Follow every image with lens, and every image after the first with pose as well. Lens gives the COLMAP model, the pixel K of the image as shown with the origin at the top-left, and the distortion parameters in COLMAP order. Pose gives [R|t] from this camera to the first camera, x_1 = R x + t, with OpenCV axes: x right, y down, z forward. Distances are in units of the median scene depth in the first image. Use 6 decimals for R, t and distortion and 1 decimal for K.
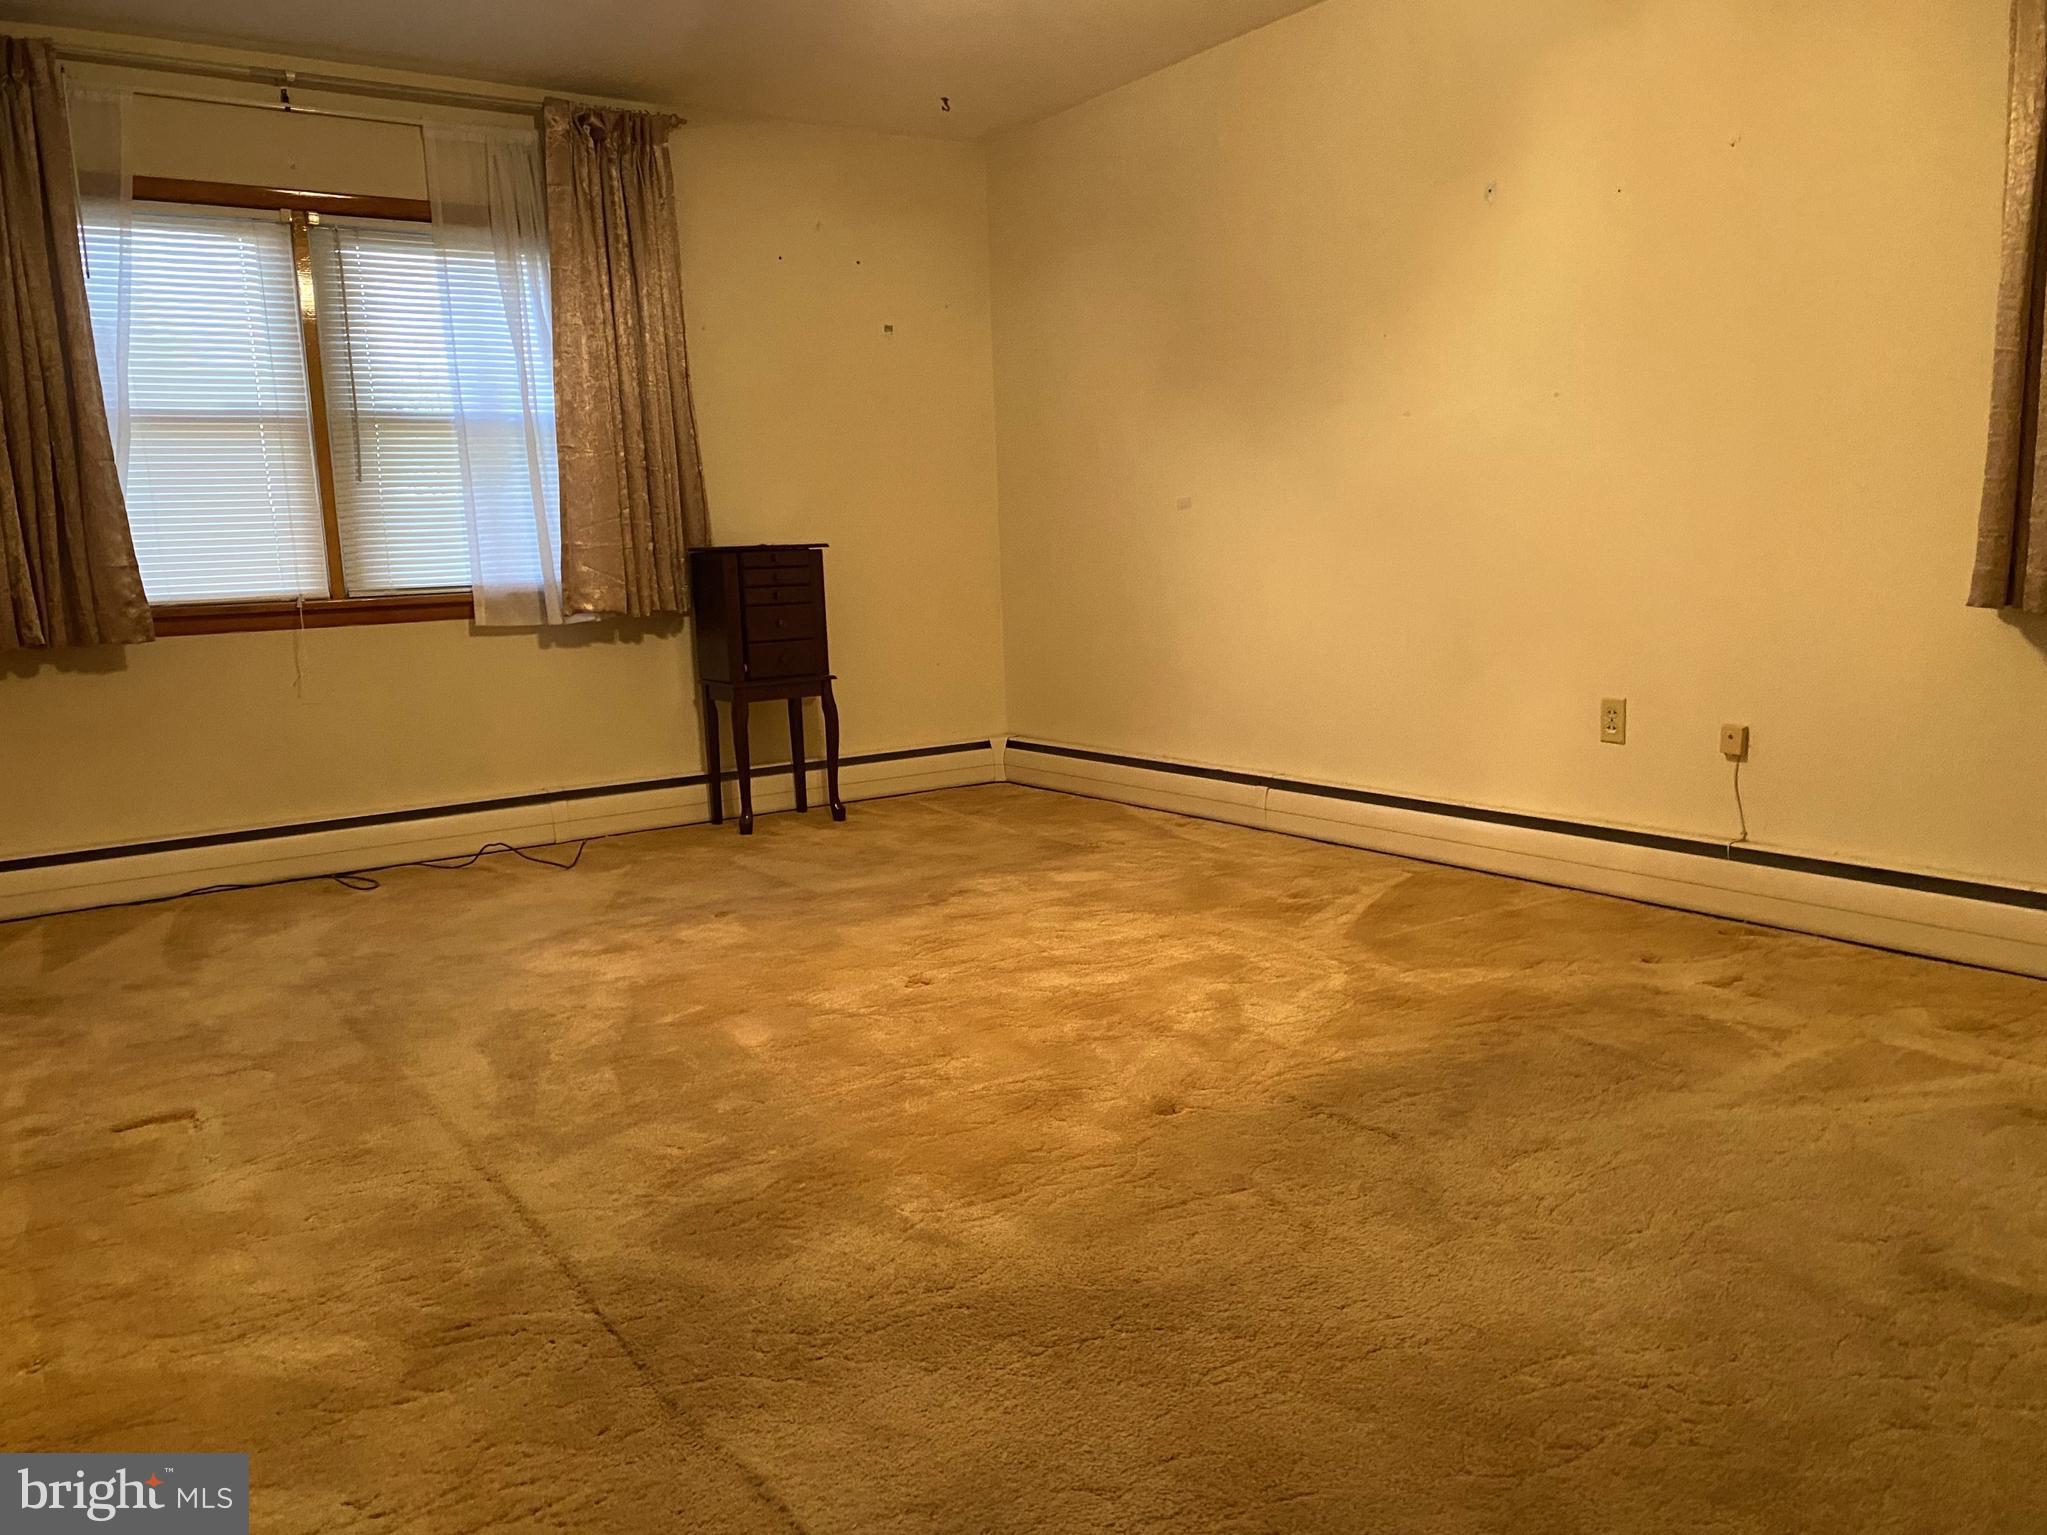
lens RADIAL K [[1536.1, 0, 1020.0], [0, 1536.1, 772.4], [0, 0, 1]] dist [0.011592, -0.029634]
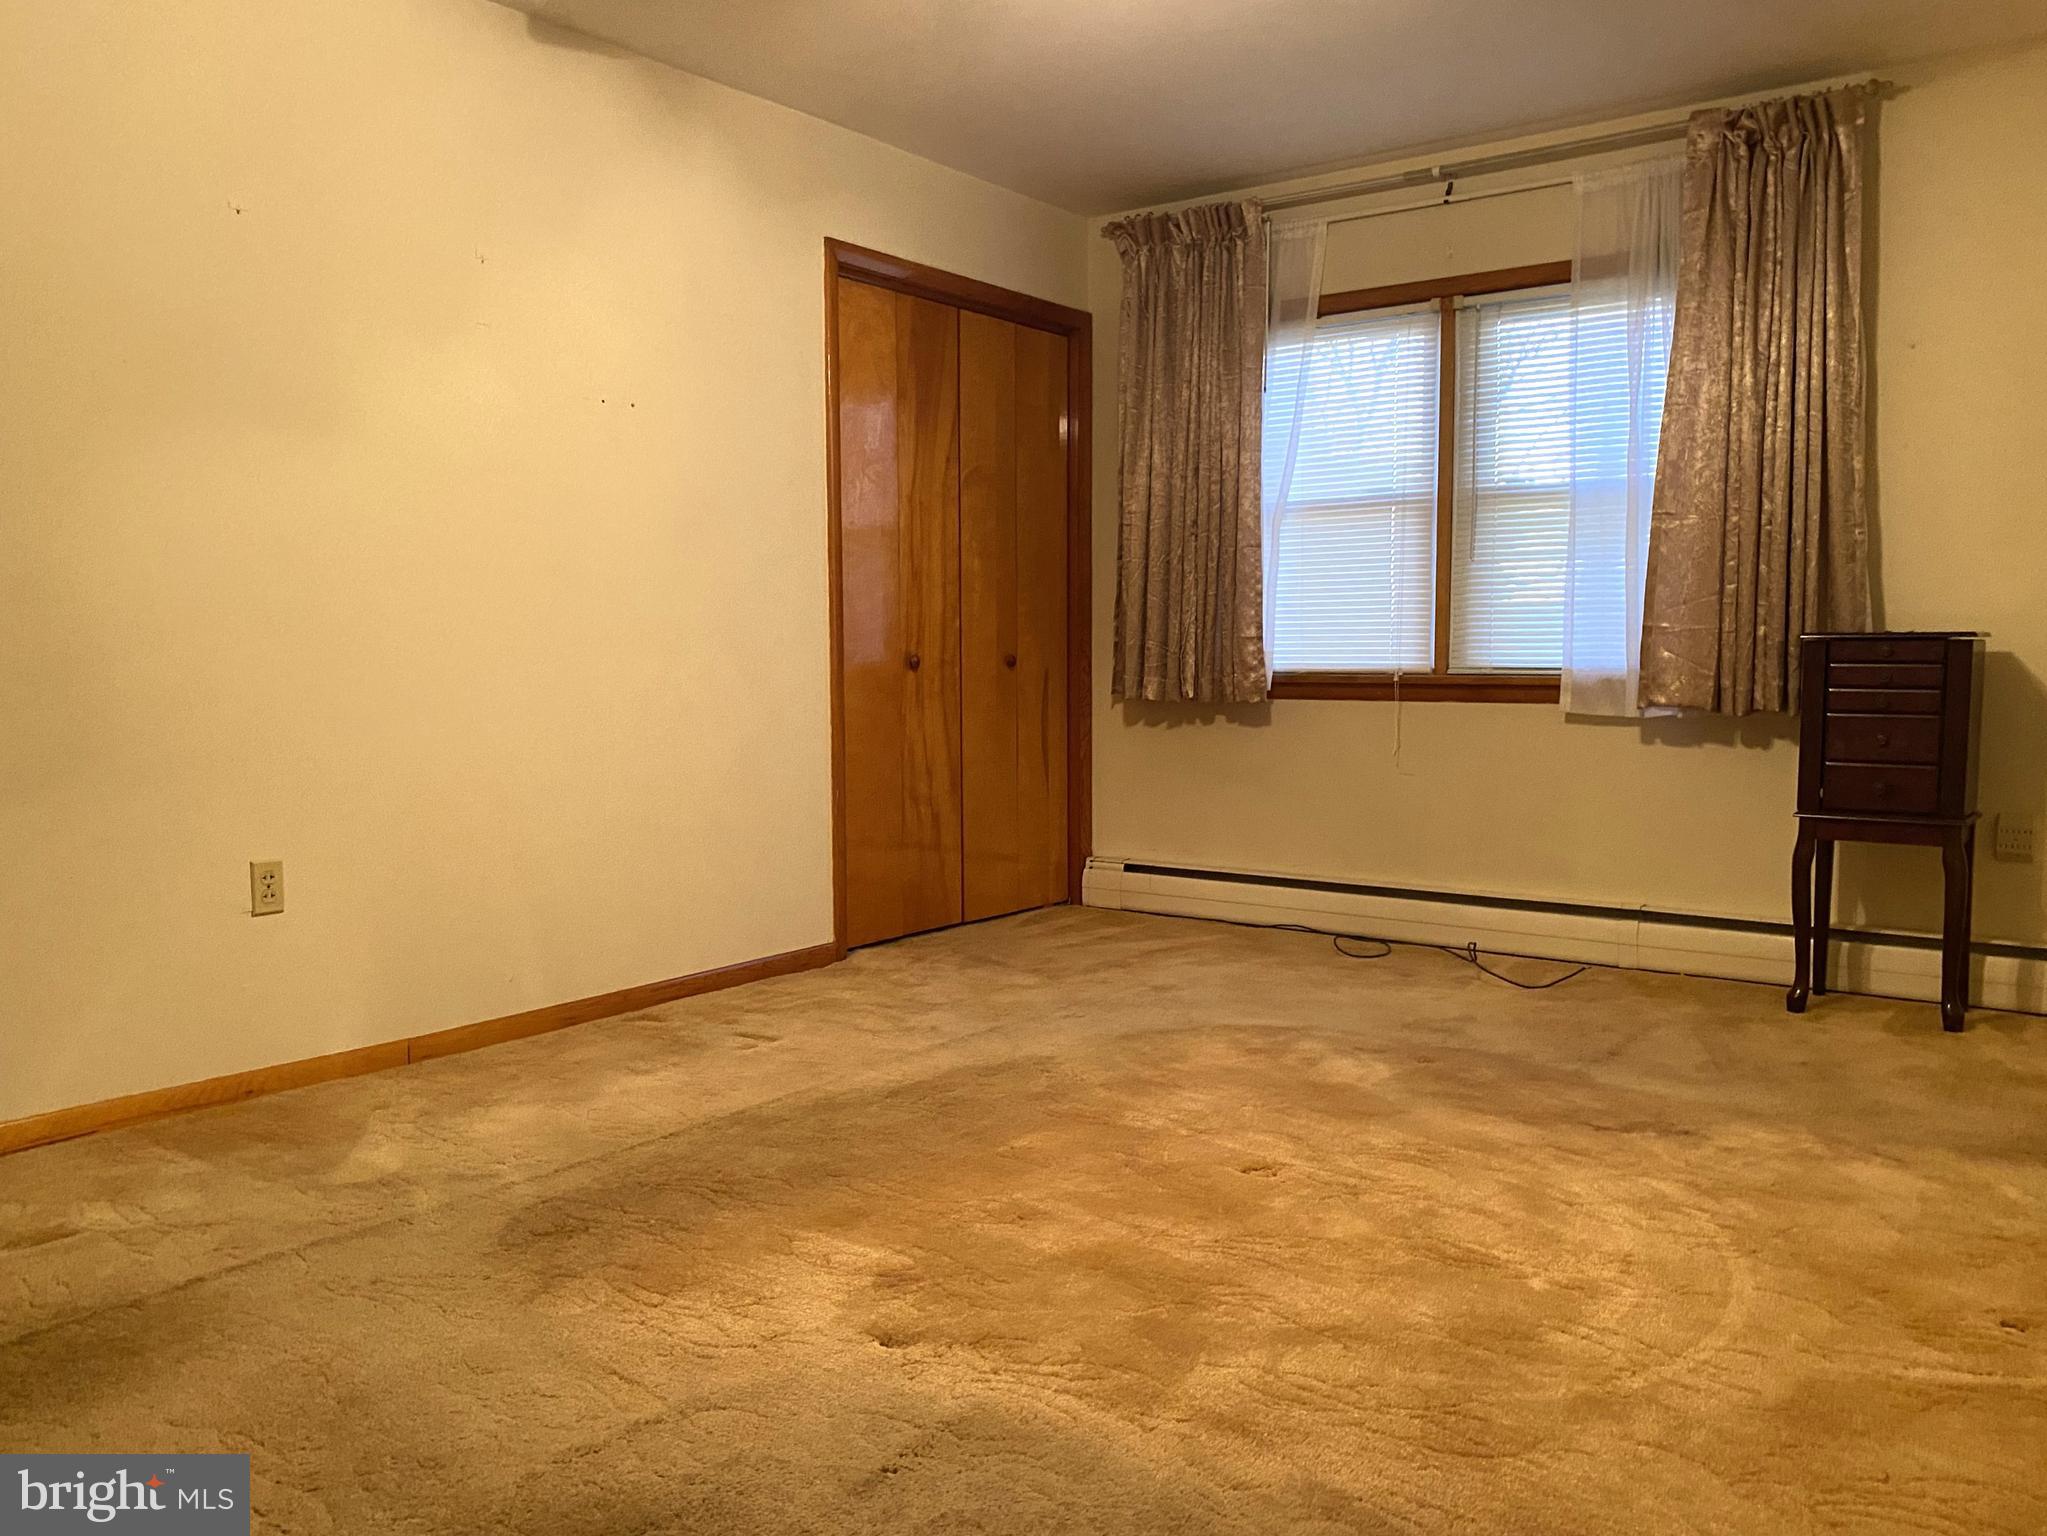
lens RADIAL K [[1616.4, 0, 1019.1], [0, 1616.4, 766.1], [0, 0, 1]] dist [0.015000, -0.019140]
pose [[0.329730, 0.104170, -0.938310, 0.462764], [-0.150480, 0.986986, 0.056694, -0.071382], [0.932005, 0.122503, 0.341115, 0.383437]]
